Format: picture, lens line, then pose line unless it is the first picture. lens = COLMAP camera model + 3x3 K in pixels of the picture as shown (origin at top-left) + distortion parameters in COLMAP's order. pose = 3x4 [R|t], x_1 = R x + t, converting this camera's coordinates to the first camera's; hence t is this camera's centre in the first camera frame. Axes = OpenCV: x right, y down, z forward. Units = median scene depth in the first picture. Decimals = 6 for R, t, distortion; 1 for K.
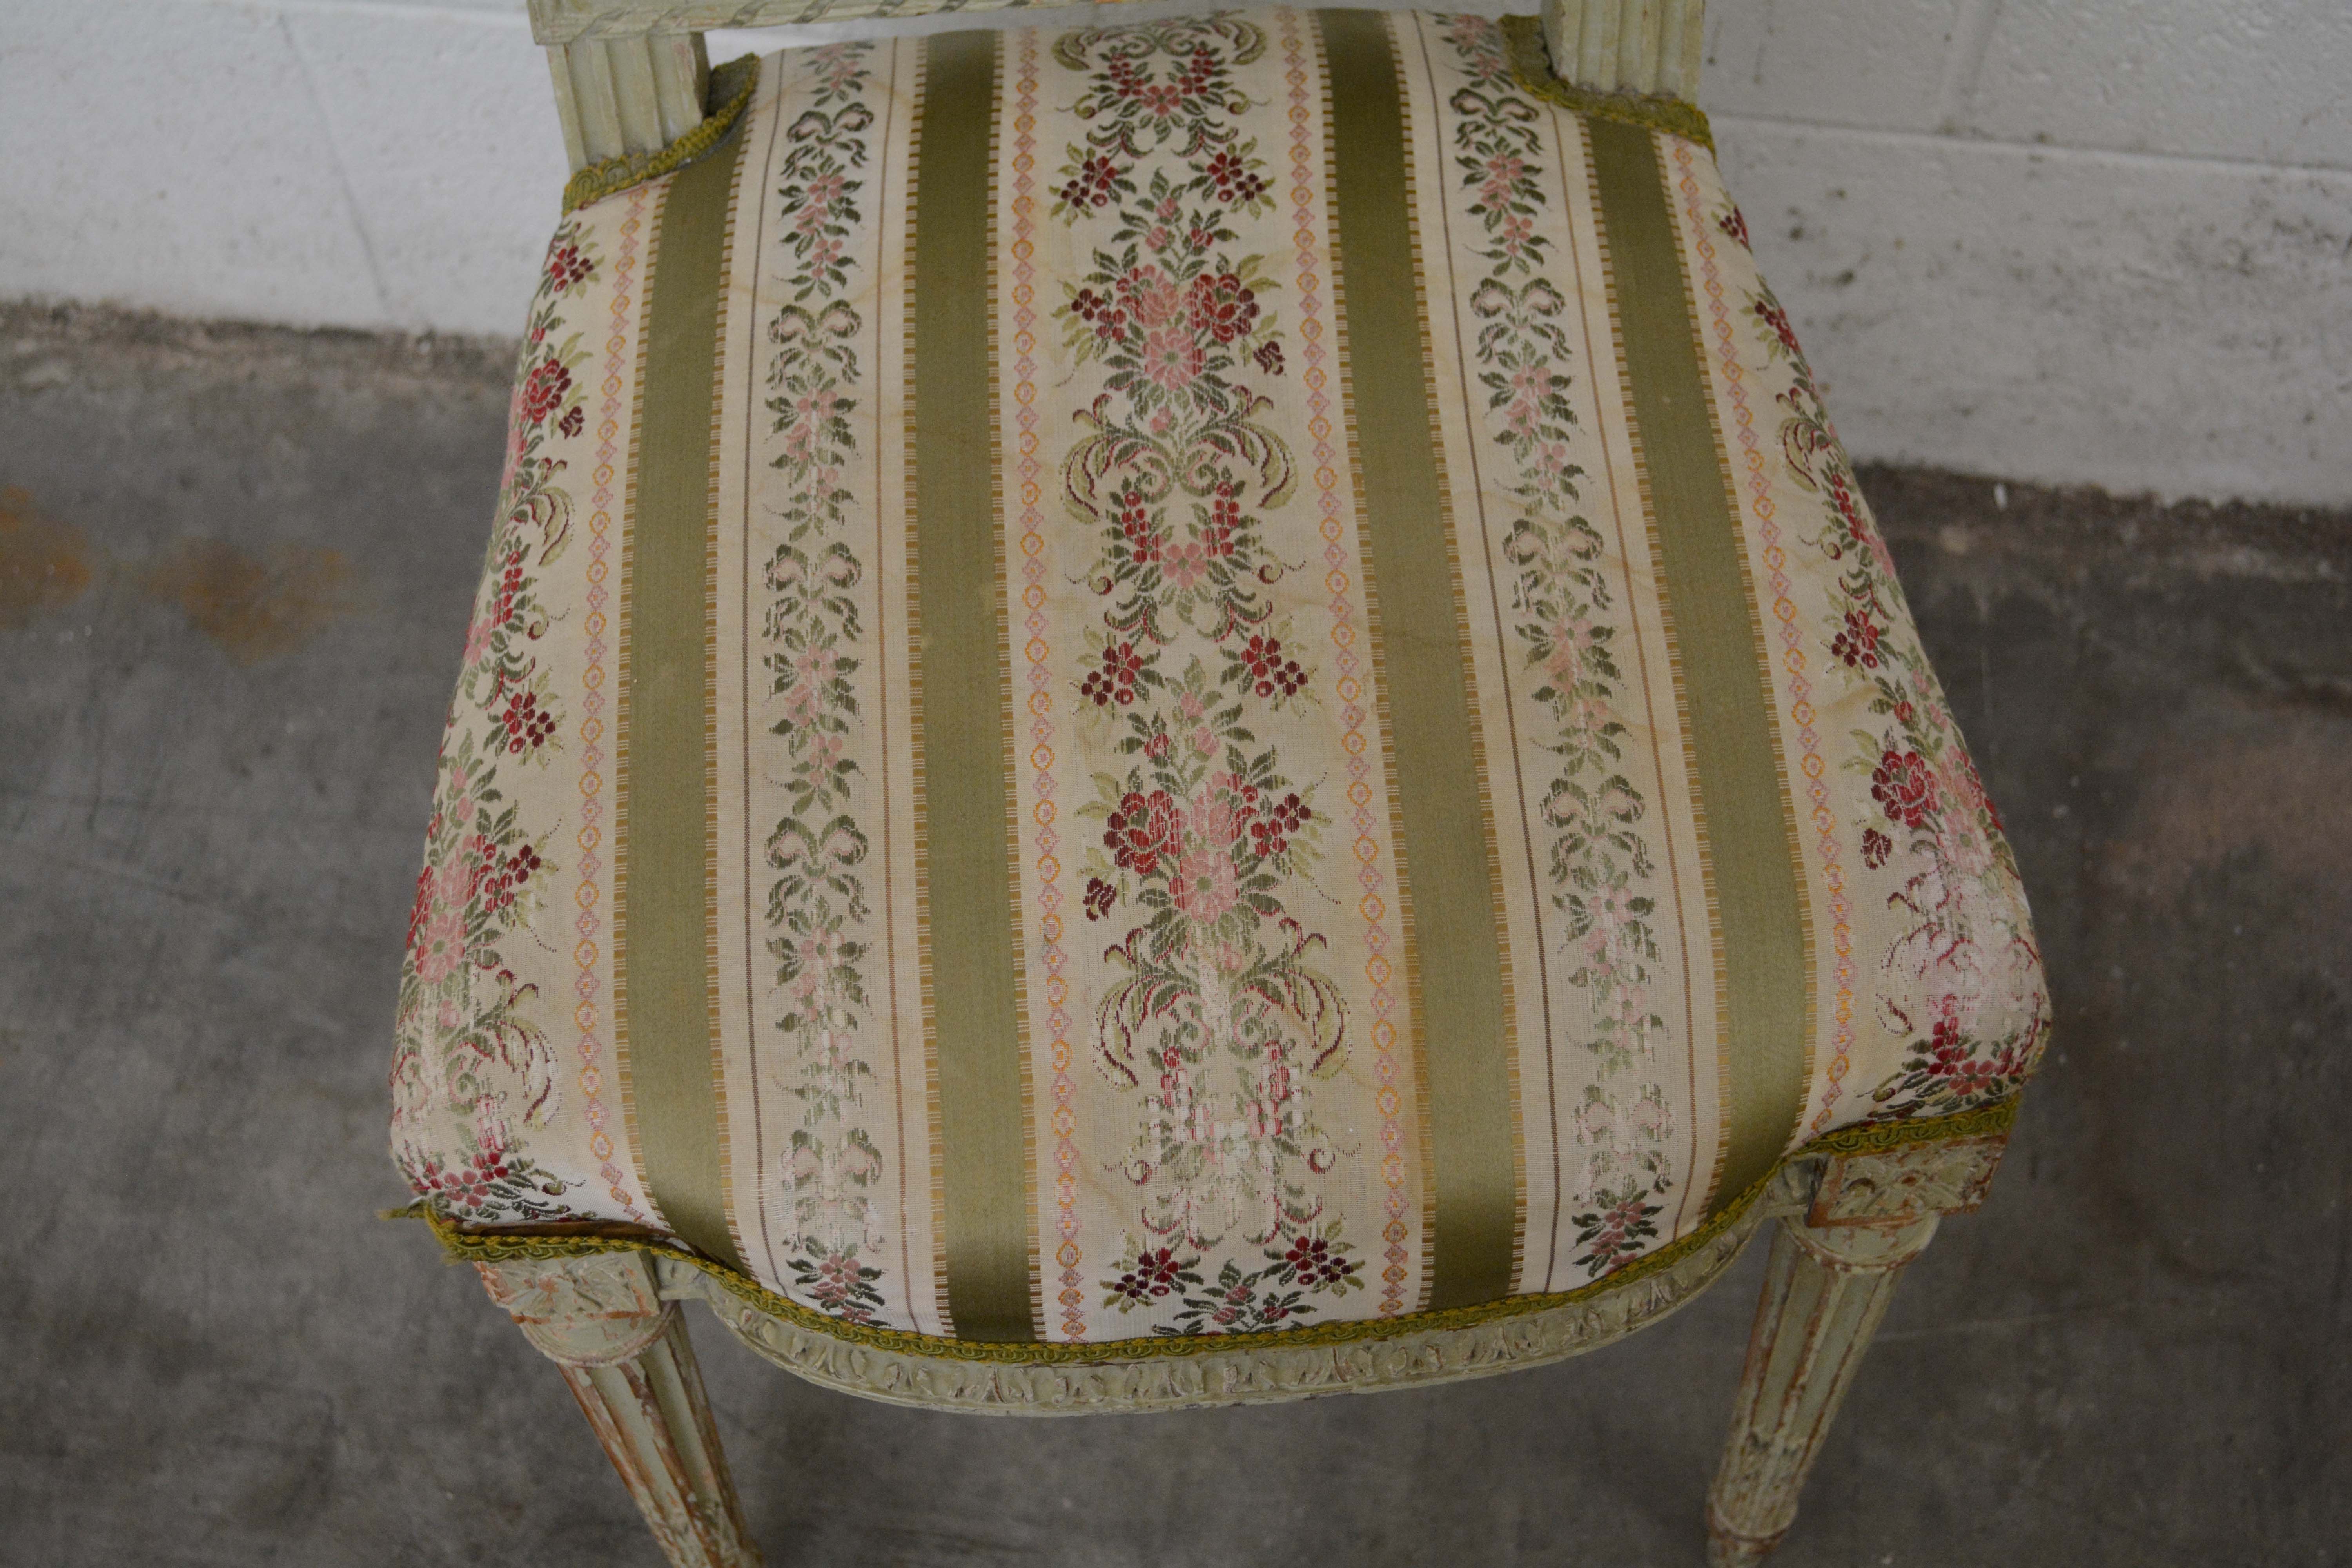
lens RADIAL K [[3418.3, 0, 1174.0], [0, 3418.3, 777.8], [0, 0, 1]] dist [-0.012788, 0.000000]
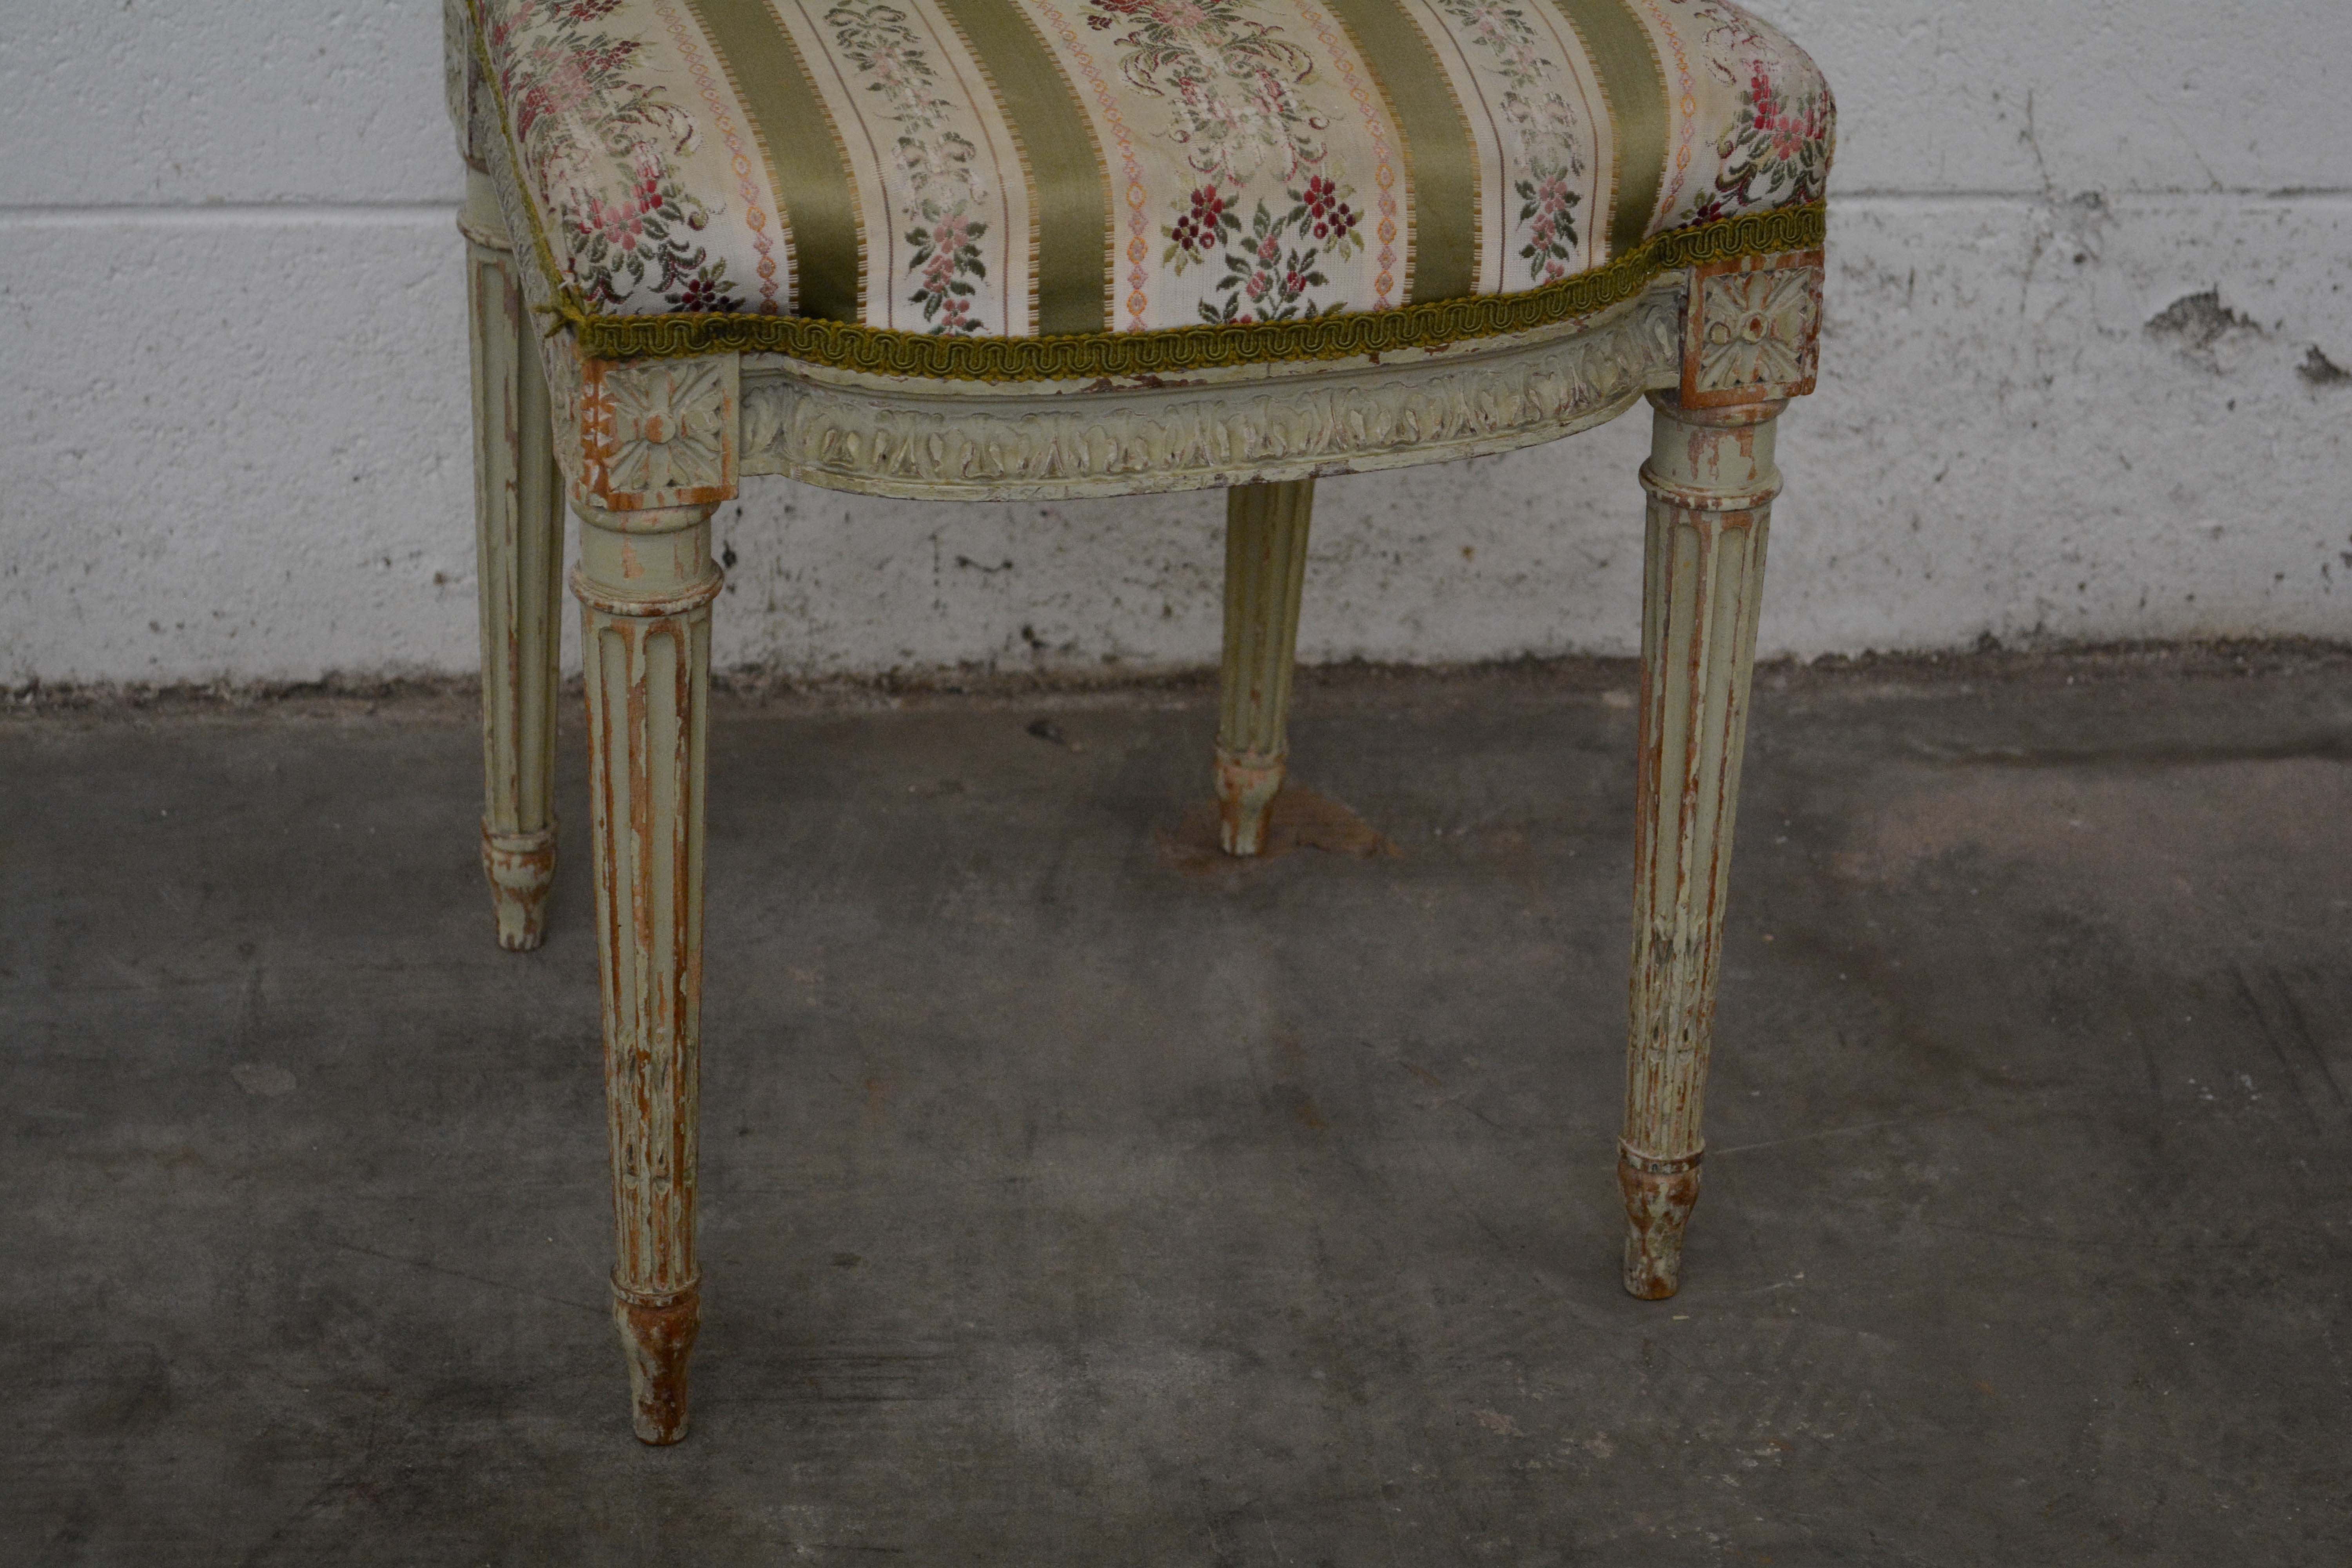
lens RADIAL K [[5357.9, 0, 1185.4], [0, 5357.9, 763.8], [0, 0, 1]] dist [0.046976, 0.000000]
pose [[0.969415, -0.058131, 0.238445, -0.316130], [0.177497, 0.837030, -0.517567, 0.854513], [-0.169499, 0.544060, 0.821747, -0.315564]]
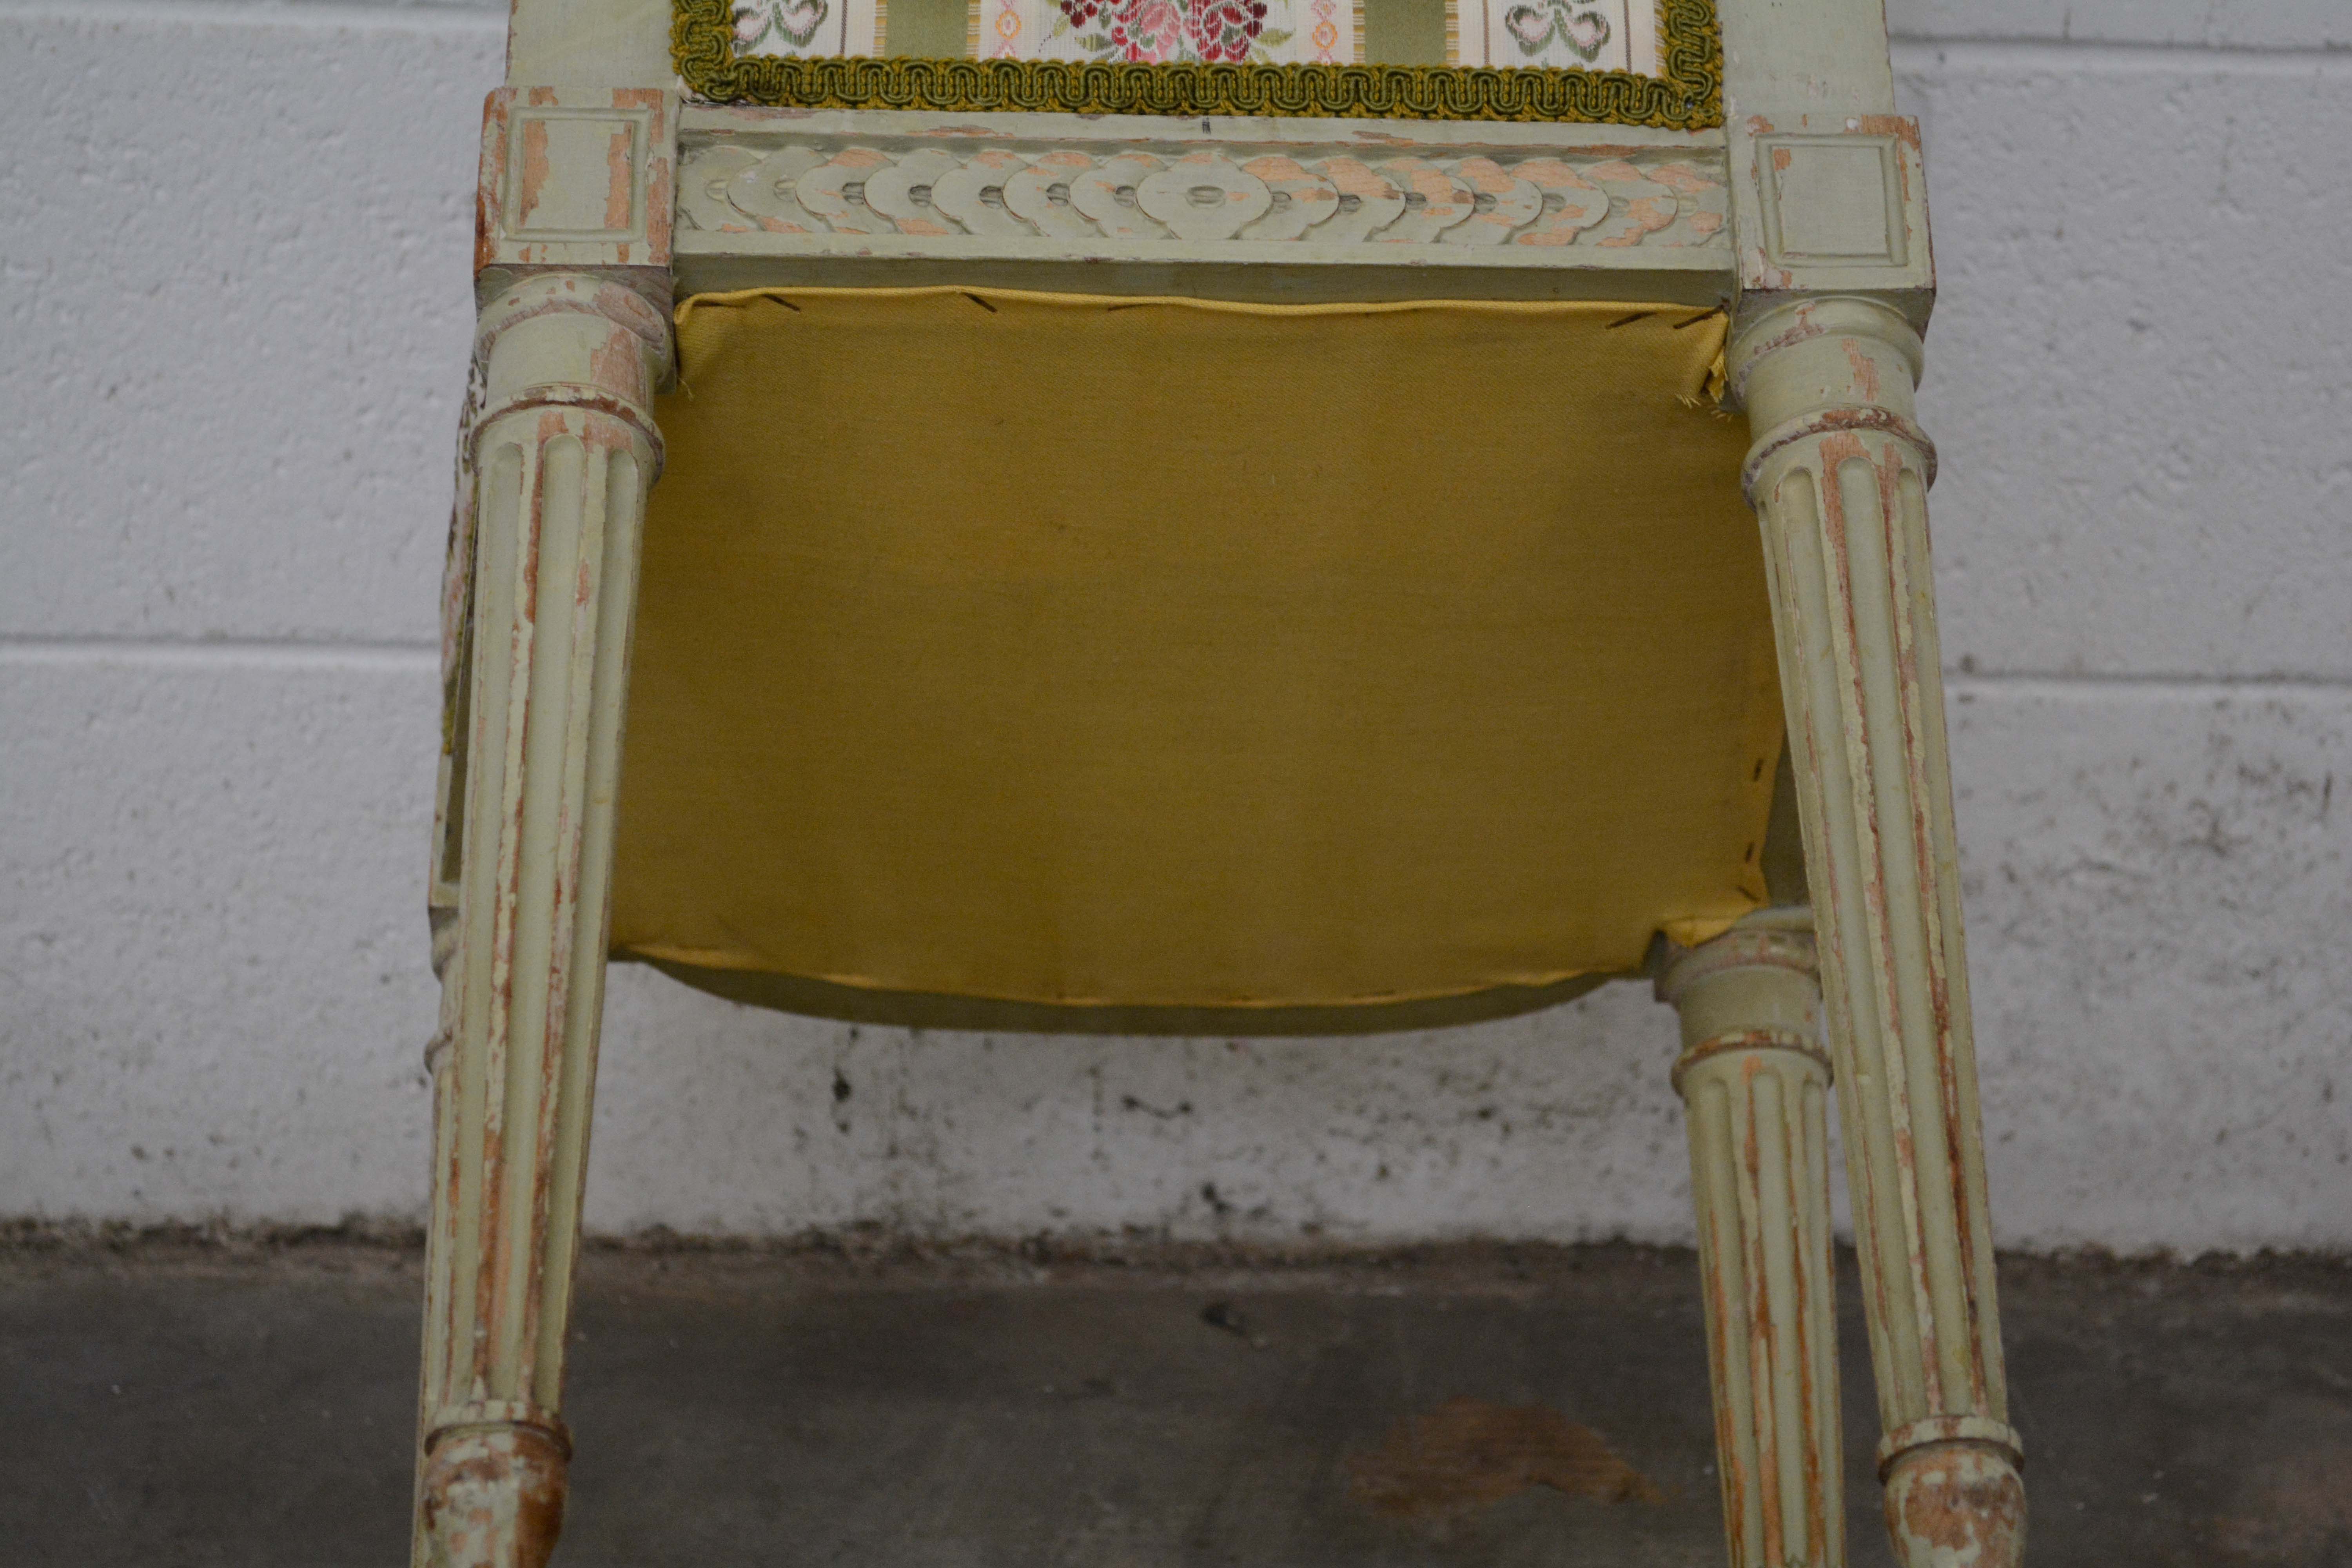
lens RADIAL K [[5151.0, 0, 1180.2], [0, 5151.0, 762.8], [0, 0, 1]] dist [0.043527, 0.000000]
pose [[0.986107, -0.010252, 0.165796, -0.173202], [0.109211, 0.792076, -0.600573, 0.621310], [-0.125166, 0.610336, 0.782192, -0.012778]]
